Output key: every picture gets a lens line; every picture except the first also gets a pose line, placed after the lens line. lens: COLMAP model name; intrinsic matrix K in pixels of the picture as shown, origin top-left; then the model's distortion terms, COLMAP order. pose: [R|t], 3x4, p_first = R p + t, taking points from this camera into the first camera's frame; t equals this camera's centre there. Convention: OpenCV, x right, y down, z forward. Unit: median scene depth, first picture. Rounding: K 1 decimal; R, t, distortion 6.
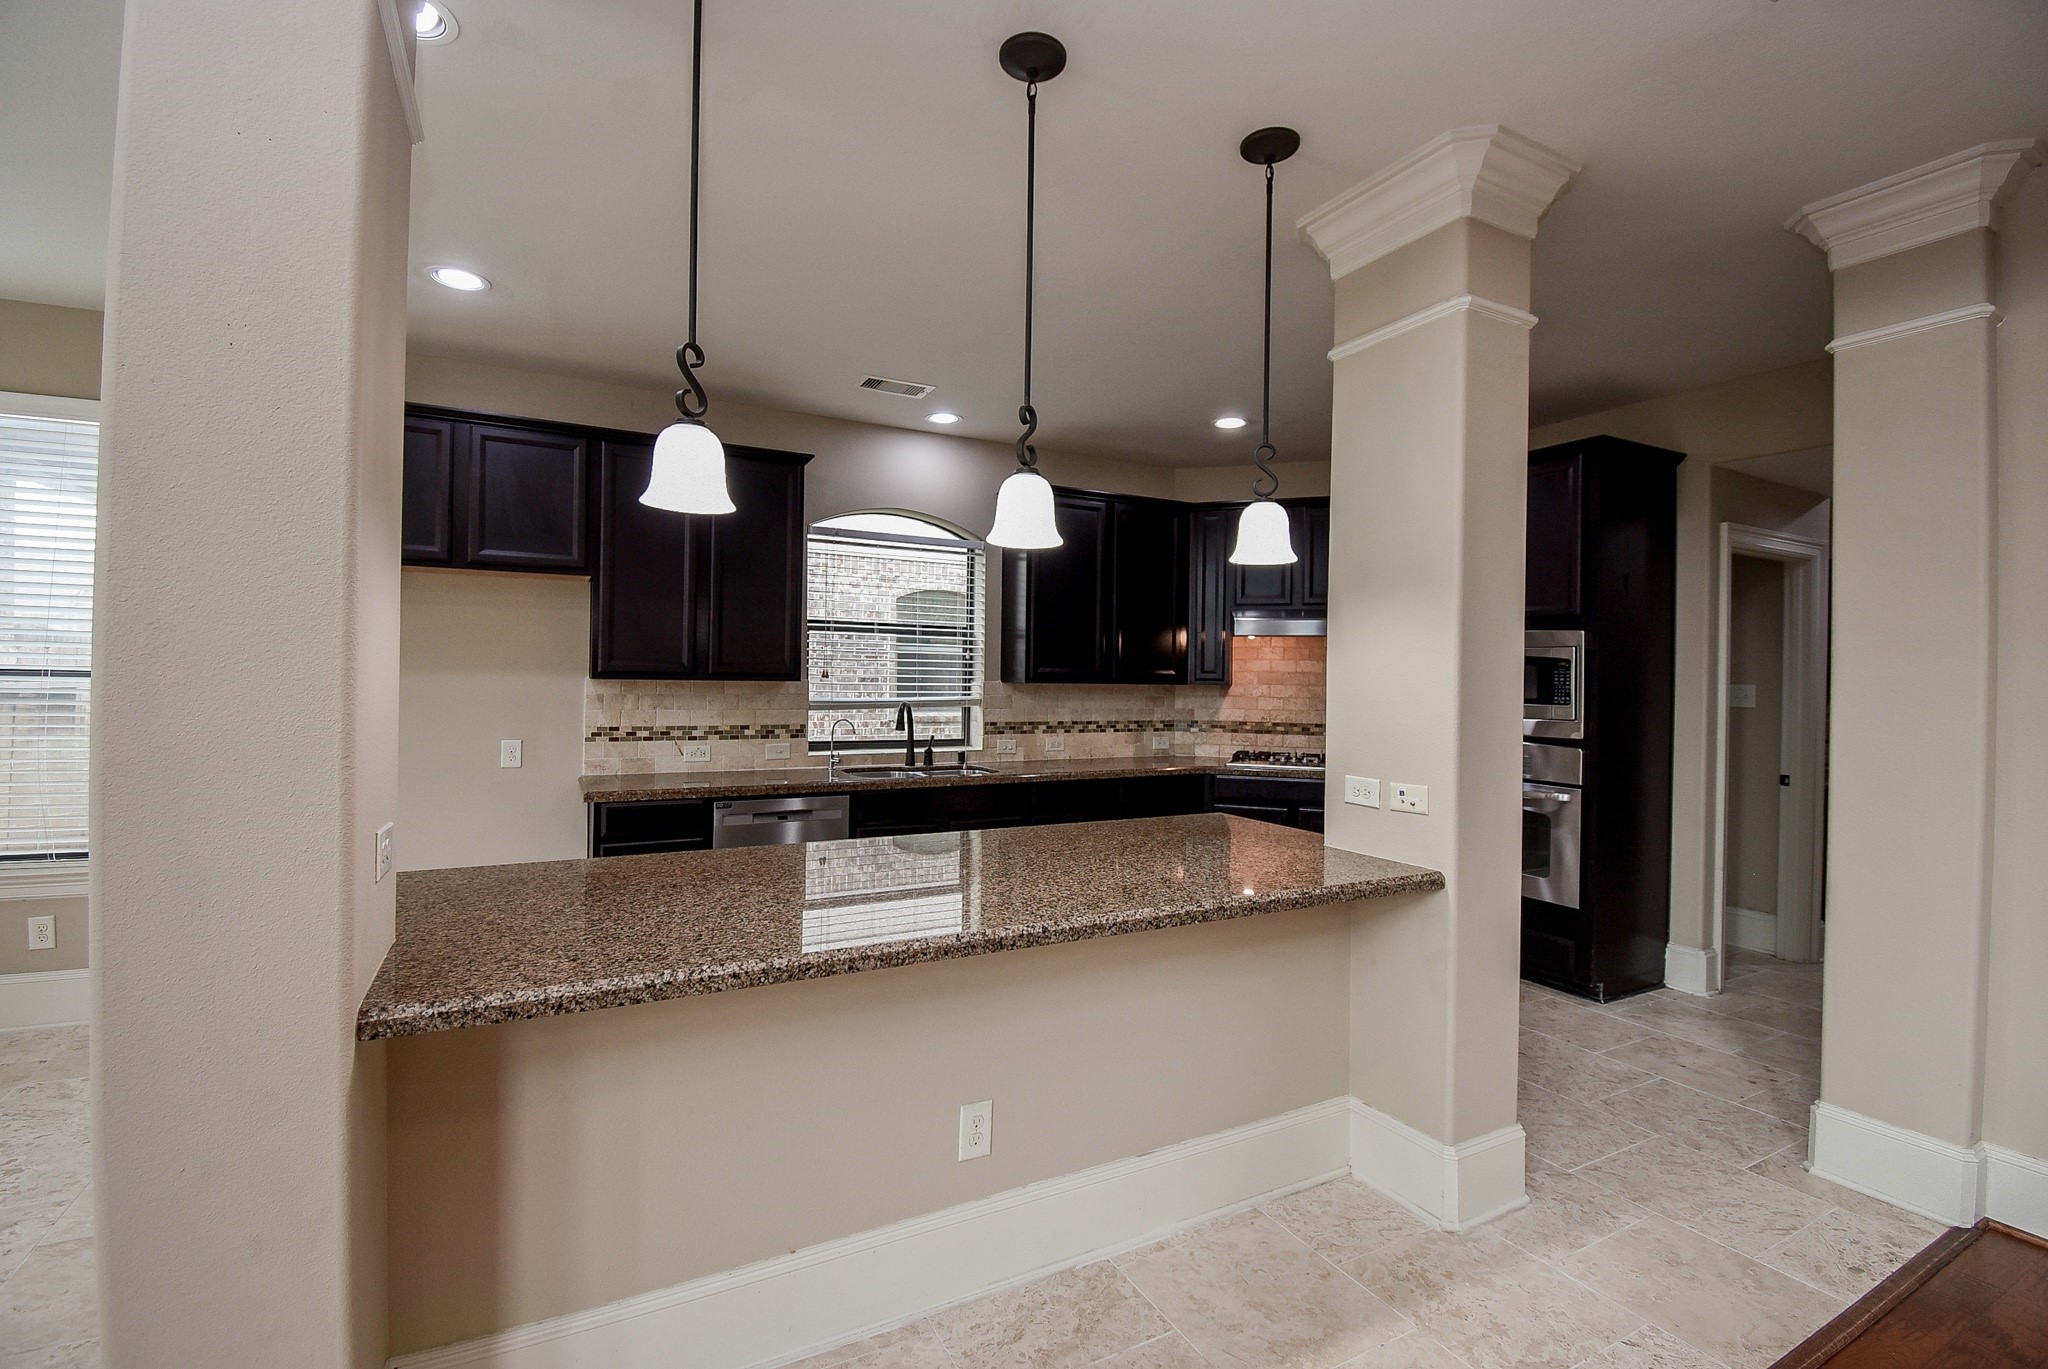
lens RADIAL K [[913.5, 0, 1022.2], [0, 913.5, 671.7], [0, 0, 1]] dist [0.006246, -0.014366]
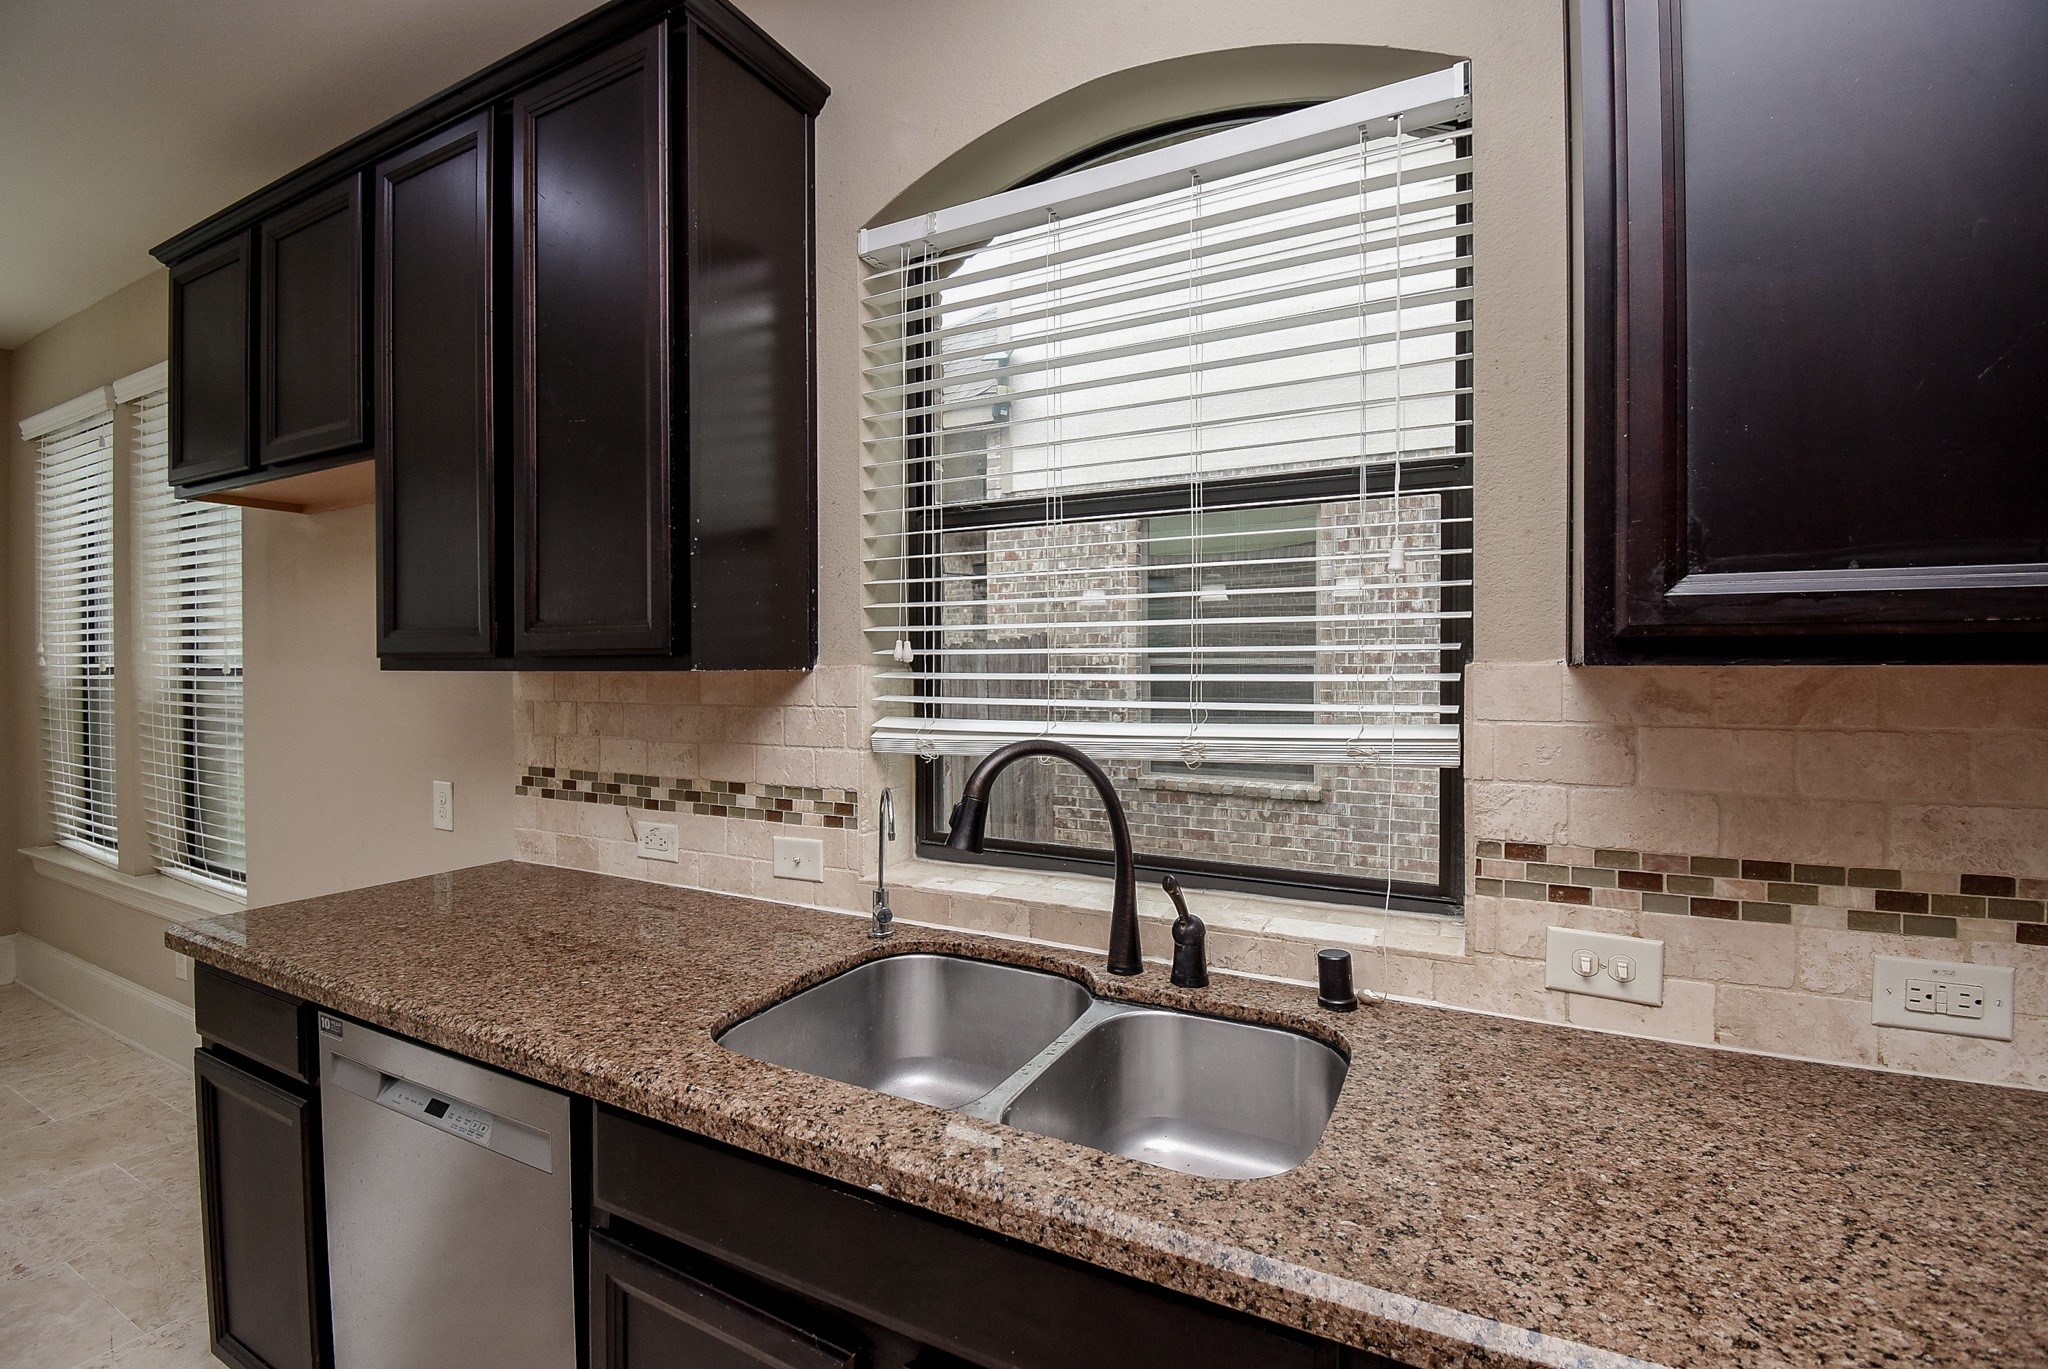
lens RADIAL K [[913.5, 0, 1026.2], [0, 913.5, 673.9], [0, 0, 1]] dist [0.006246, -0.014366]
pose [[0.558885, -0.010484, -0.829179, 0.089619], [0.015053, 0.999884, -0.002495, 0.012554], [0.829108, -0.011087, 0.558978, 0.793371]]
